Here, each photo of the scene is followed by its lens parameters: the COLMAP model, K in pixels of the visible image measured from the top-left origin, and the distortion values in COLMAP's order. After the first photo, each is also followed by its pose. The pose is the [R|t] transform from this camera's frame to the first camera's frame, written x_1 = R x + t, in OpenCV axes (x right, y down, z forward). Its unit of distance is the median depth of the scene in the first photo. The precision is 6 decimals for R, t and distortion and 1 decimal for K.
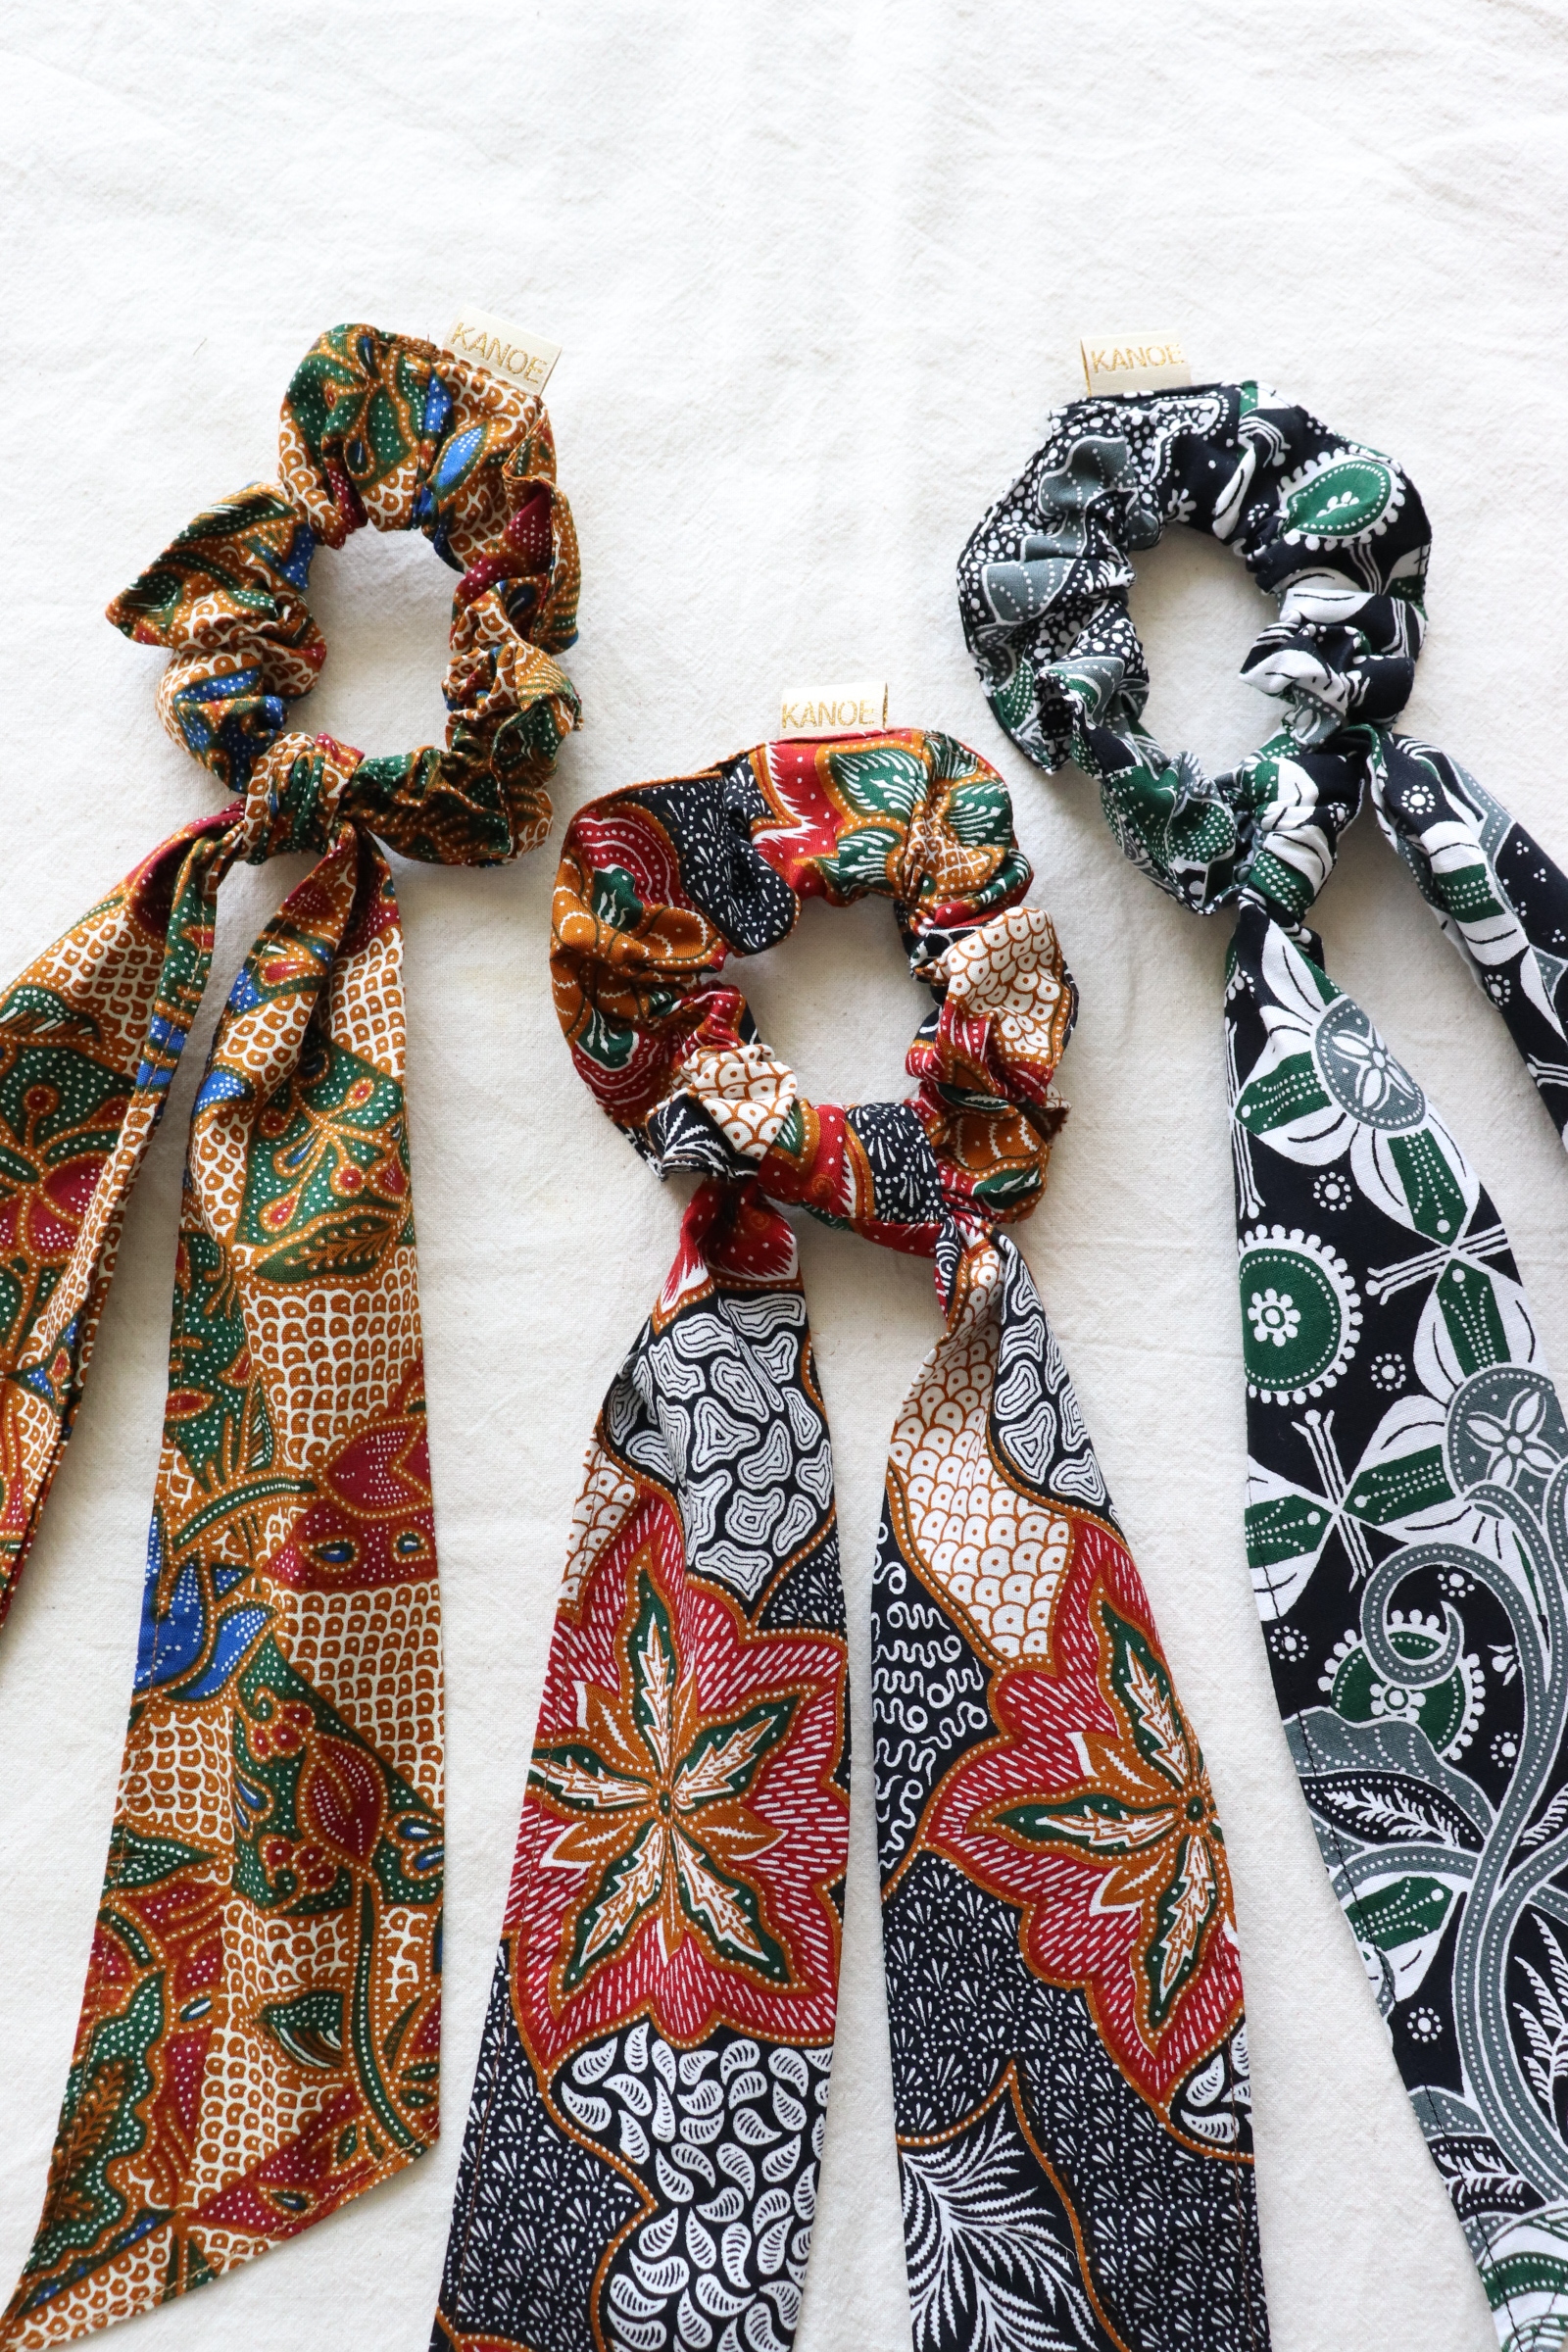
lens RADIAL K [[2028.5, 0, 798.0], [0, 2028.5, 1168.4], [0, 0, 1]] dist [-0.174652, 0.154653]
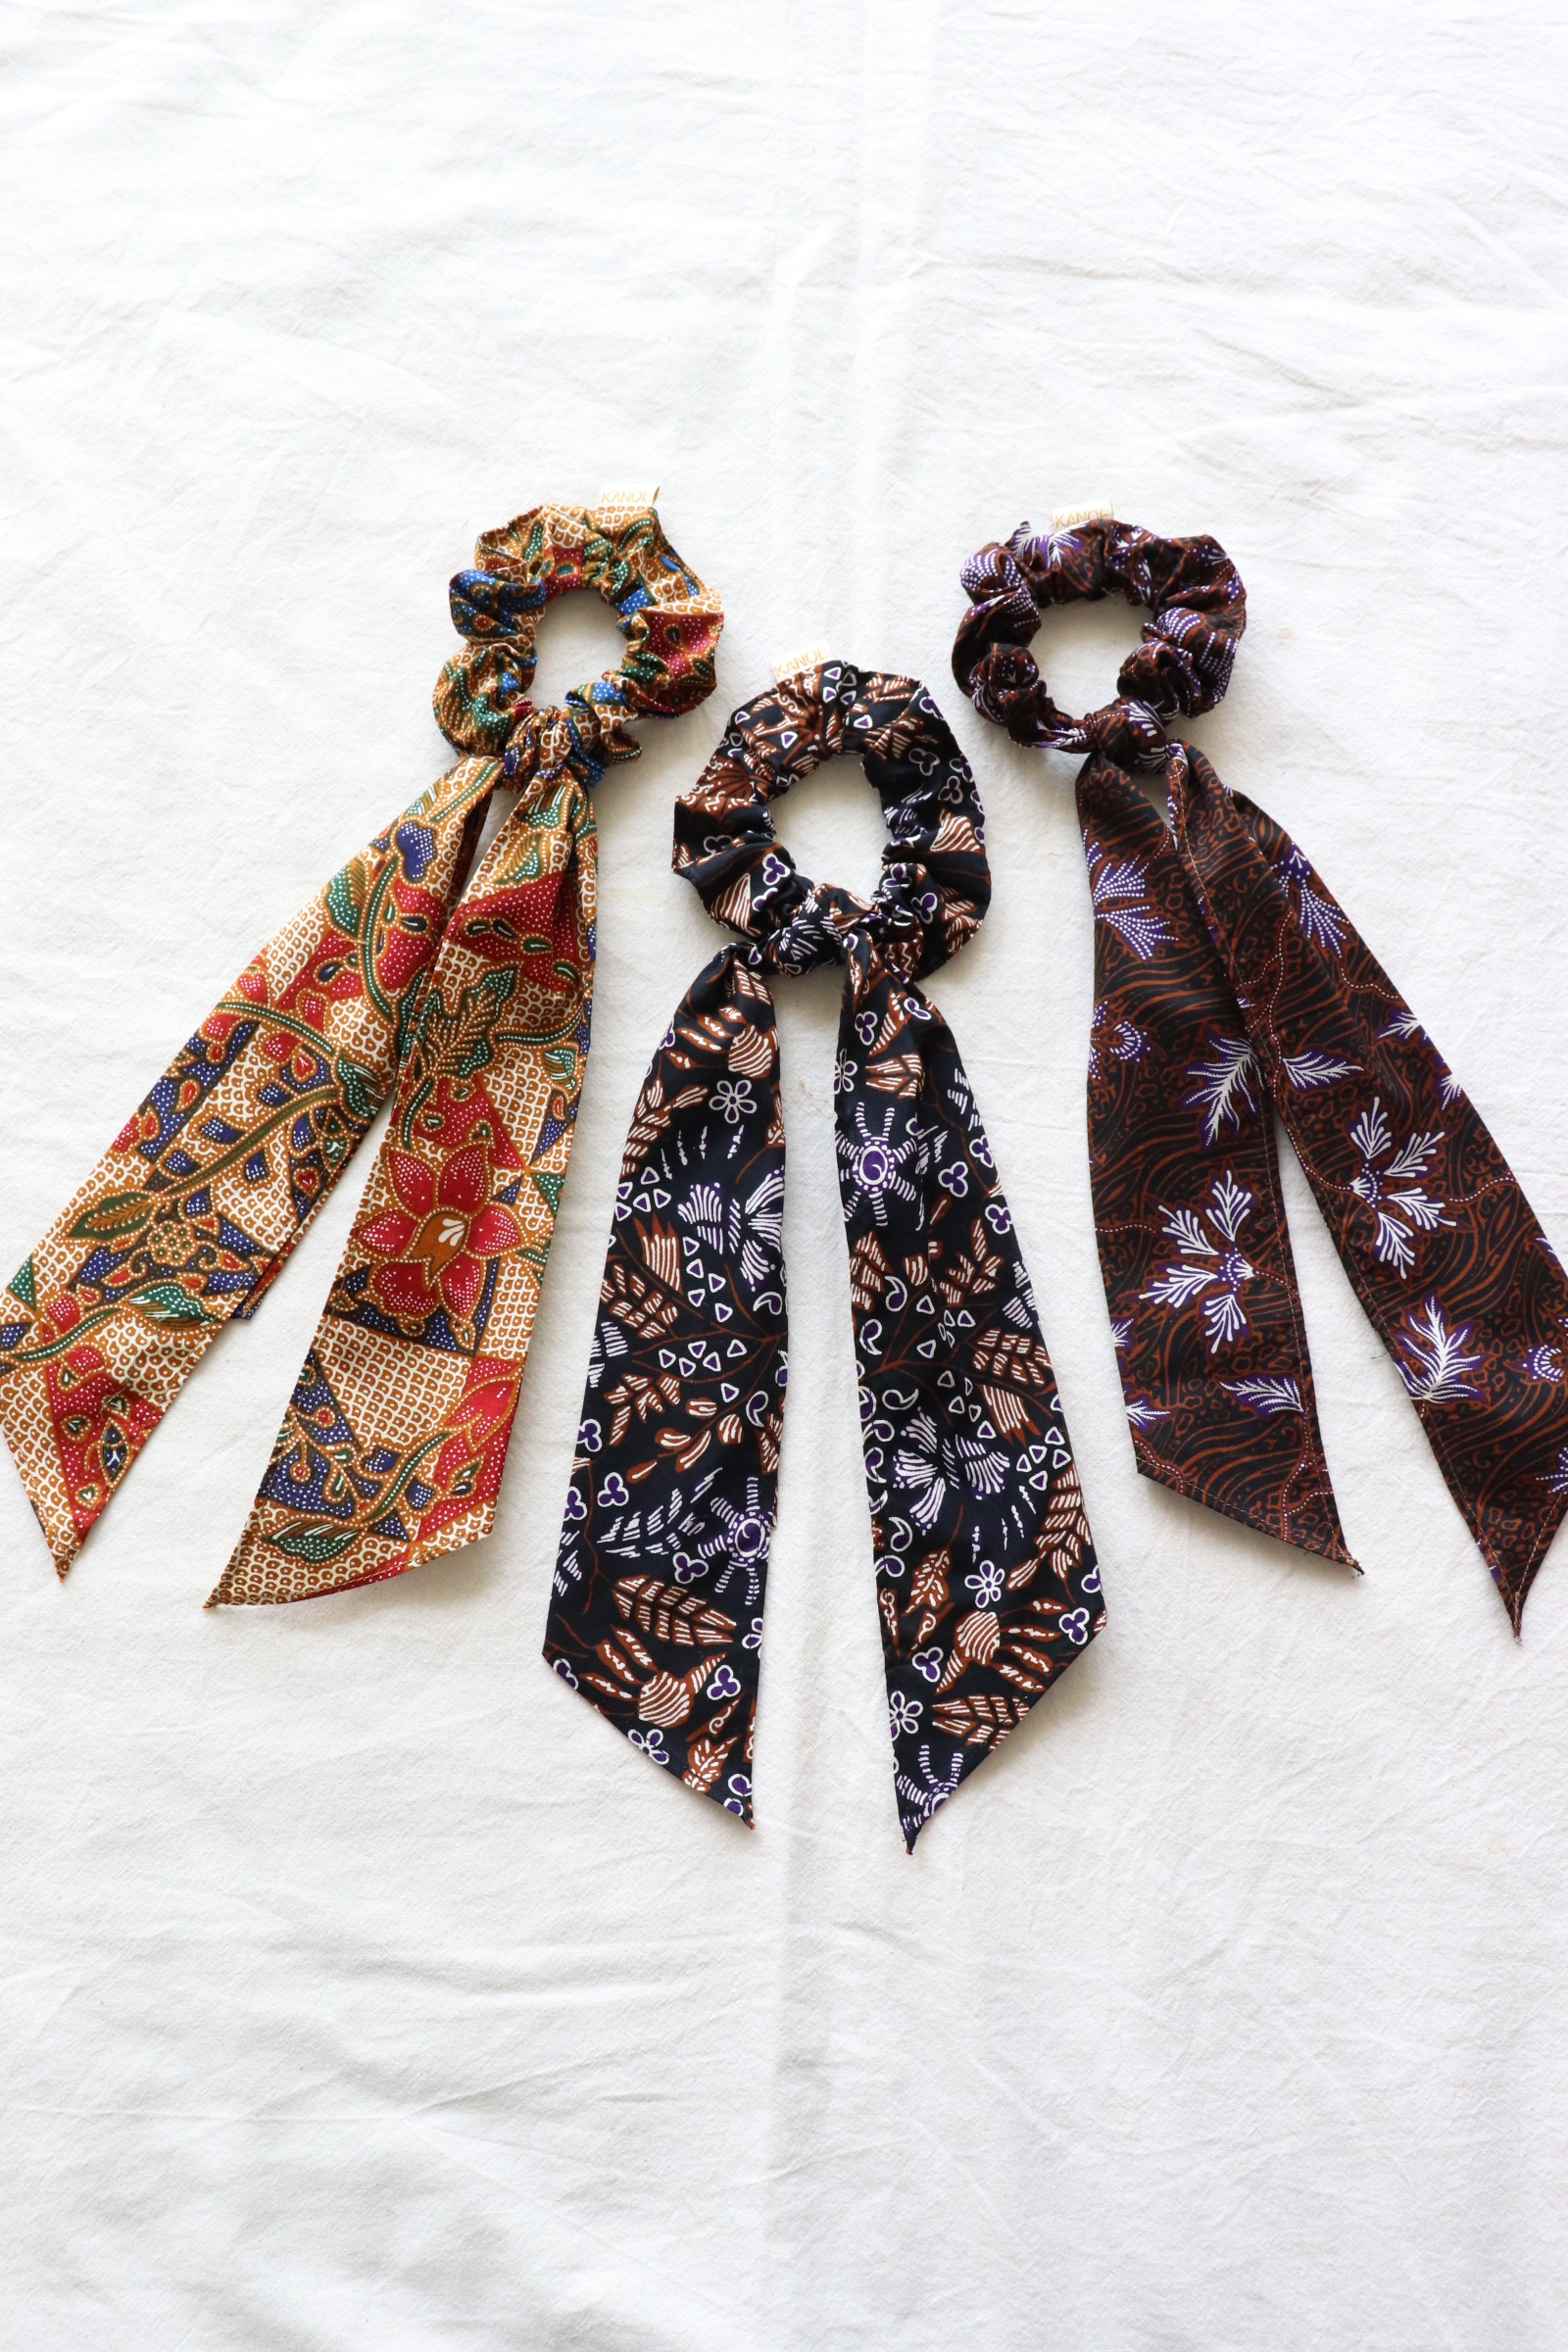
lens RADIAL K [[2139.0, 0, 783.3], [0, 2139.0, 1139.6], [0, 0, 1]] dist [-0.193836, 0.200149]
pose [[0.999481, 0.031282, 0.007683, -0.026885], [-0.030544, 0.996138, -0.082317, 0.243093], [-0.010228, 0.082040, 0.996577, -0.747530]]
